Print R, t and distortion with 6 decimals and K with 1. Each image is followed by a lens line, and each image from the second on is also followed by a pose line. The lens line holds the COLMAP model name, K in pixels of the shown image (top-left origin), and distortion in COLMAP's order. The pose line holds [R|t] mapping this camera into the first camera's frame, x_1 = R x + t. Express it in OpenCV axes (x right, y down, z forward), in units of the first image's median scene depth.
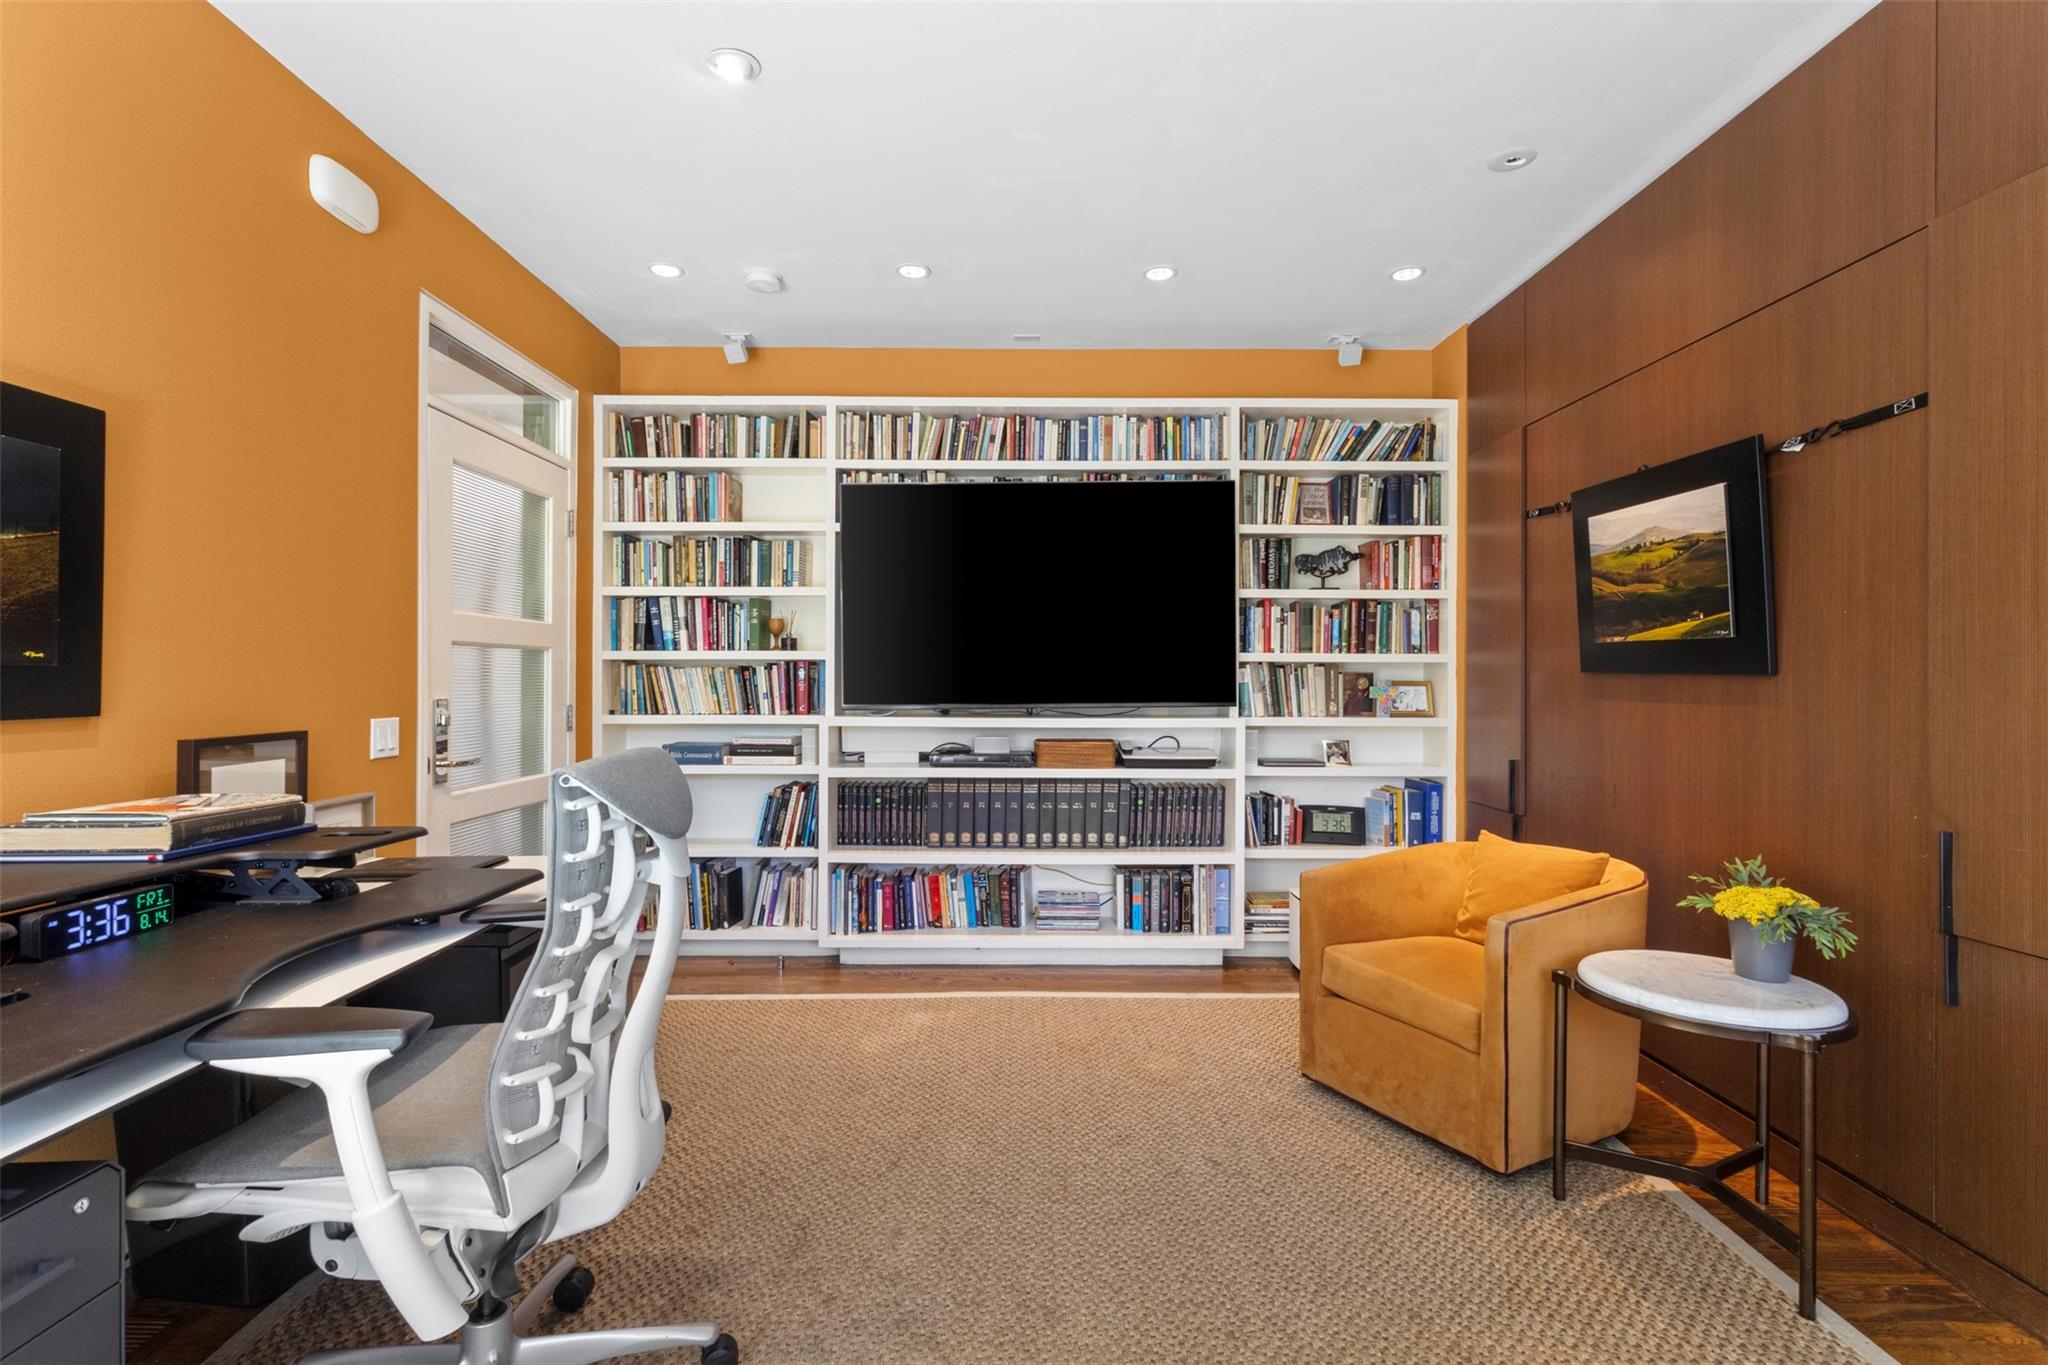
lens RADIAL K [[948.6, 0, 1046.0], [0, 948.6, 687.0], [0, 0, 1]] dist [0.003933, -0.000631]
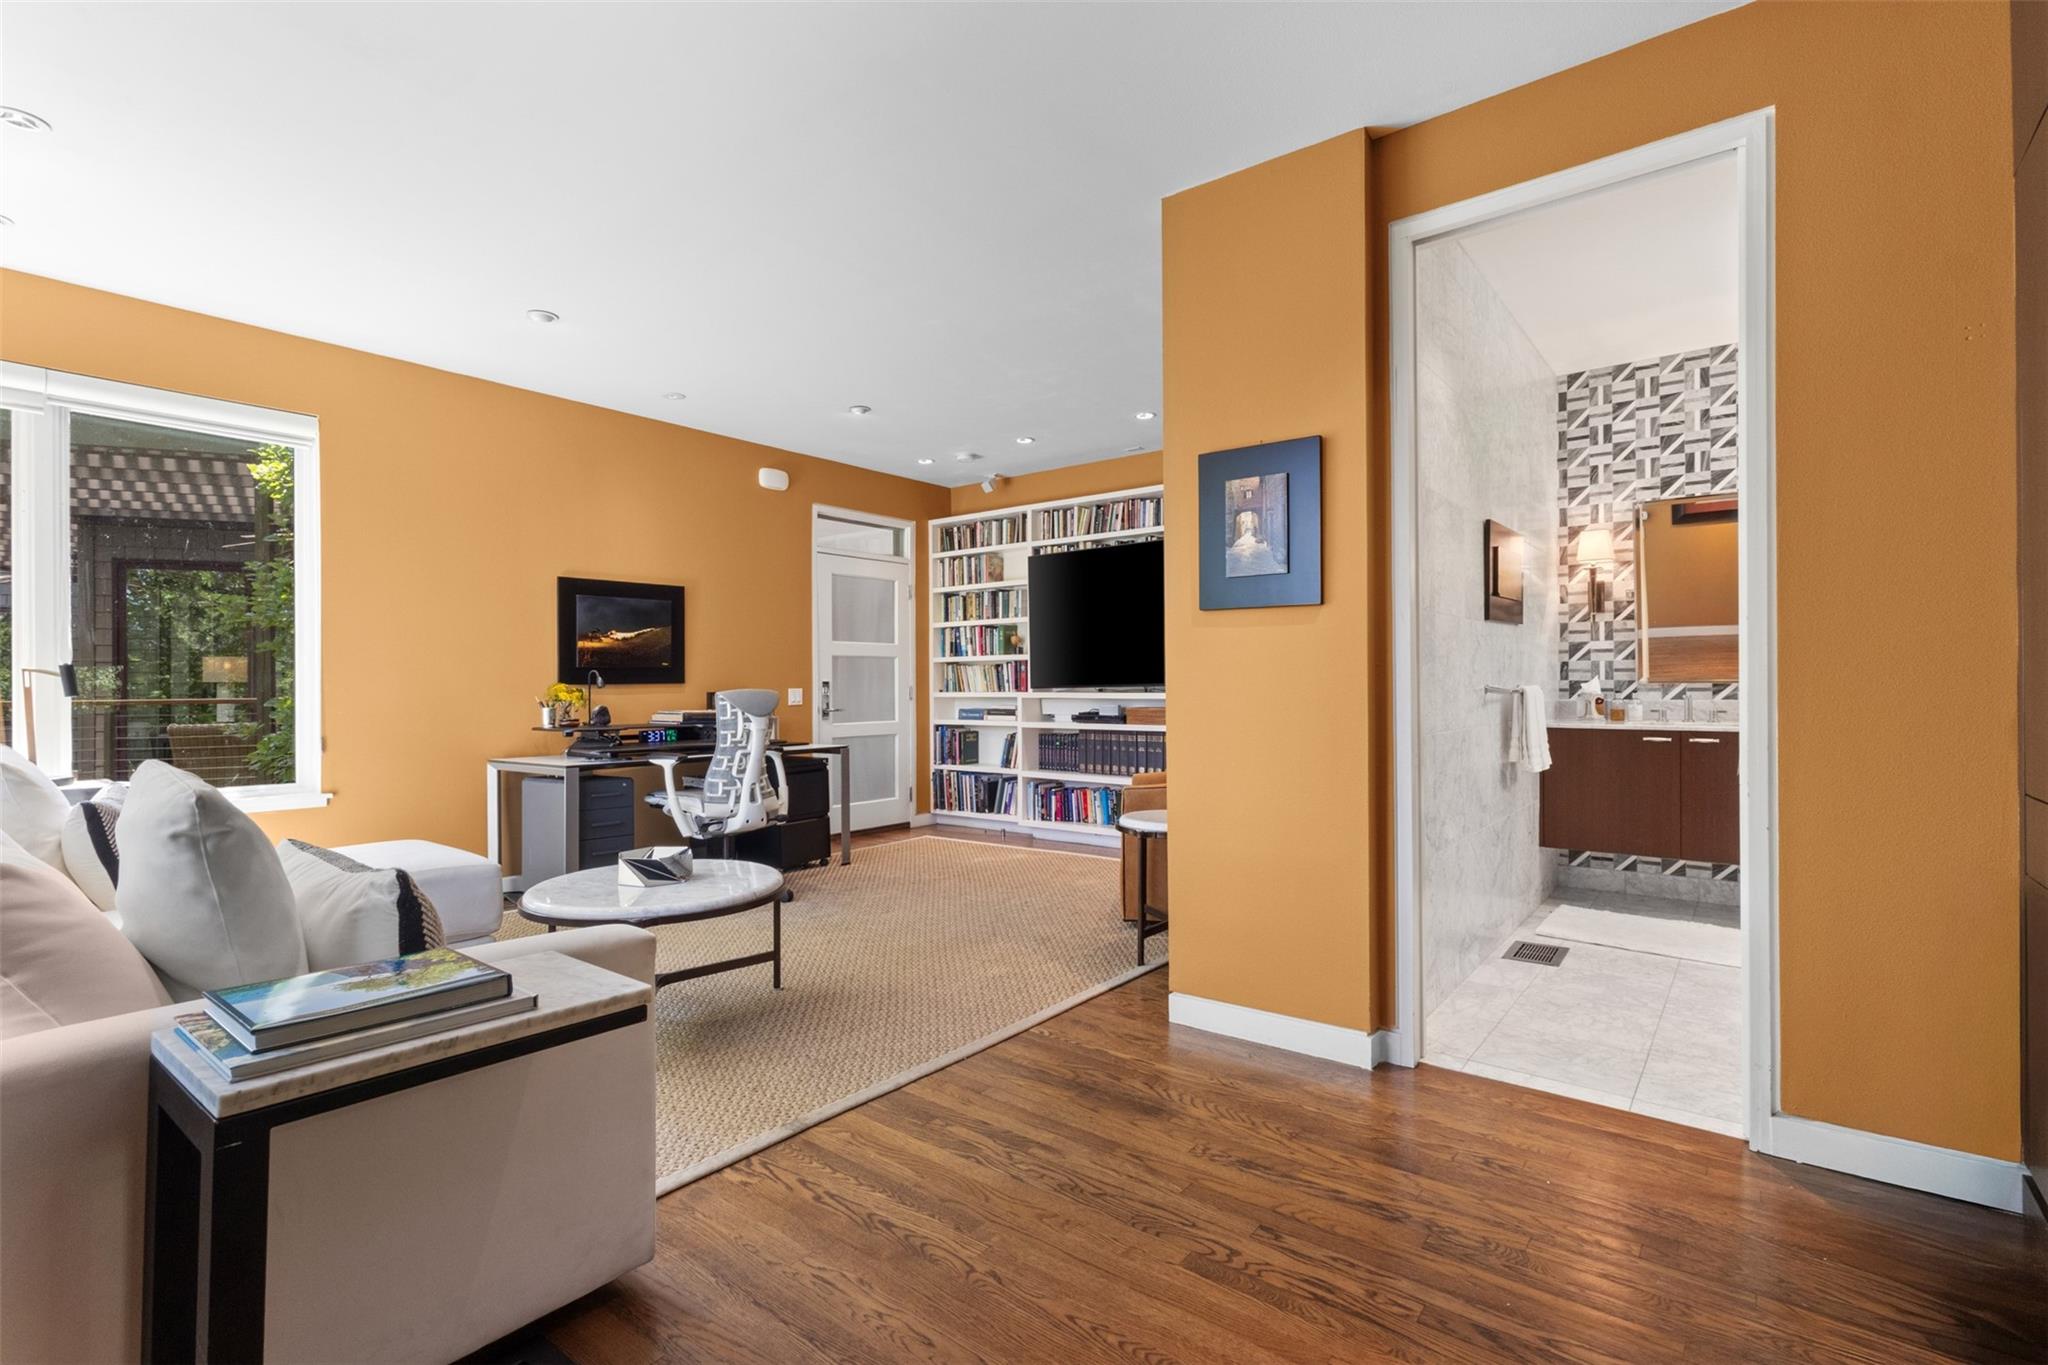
lens RADIAL K [[948.6, 0, 1035.1], [0, 948.6, 696.0], [0, 0, 1]] dist [0.003933, -0.000631]
pose [[0.787011, 0.000633, -0.616938, 0.819406], [0.004496, 0.999967, 0.006761, 0.025079], [0.616922, -0.008094, 0.786983, -0.332264]]
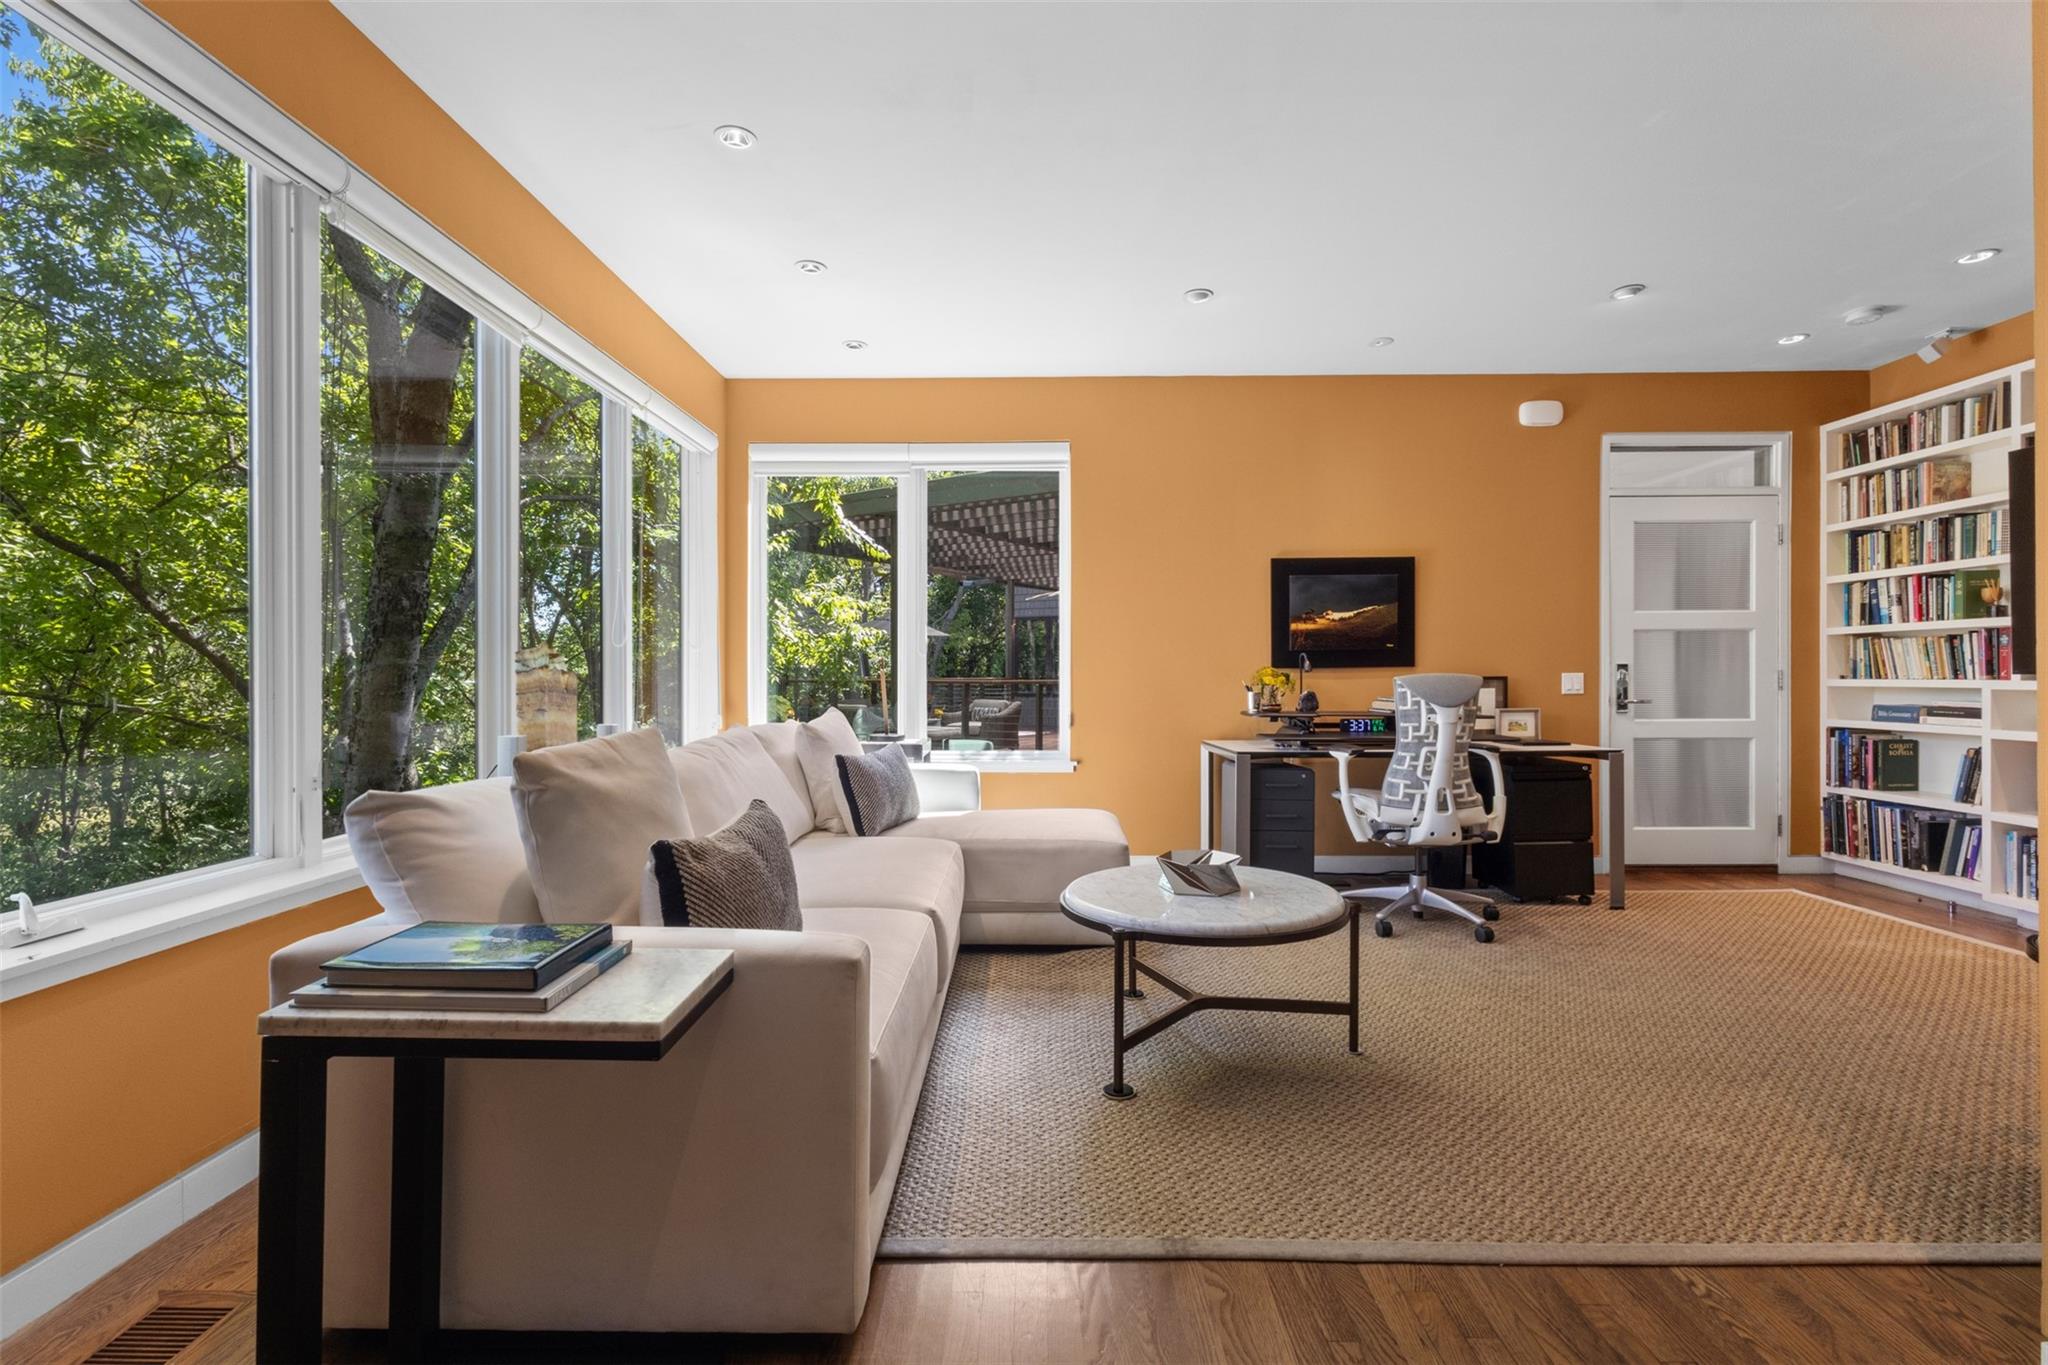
lens RADIAL K [[948.6, 0, 1025.2], [0, 948.6, 681.3], [0, 0, 1]] dist [0.003933, -0.000631]
pose [[-0.011529, 0.004764, -0.999922, 0.787190], [-0.000212, 0.999989, 0.004766, 0.026448], [0.999934, 0.000267, -0.011528, -0.043497]]
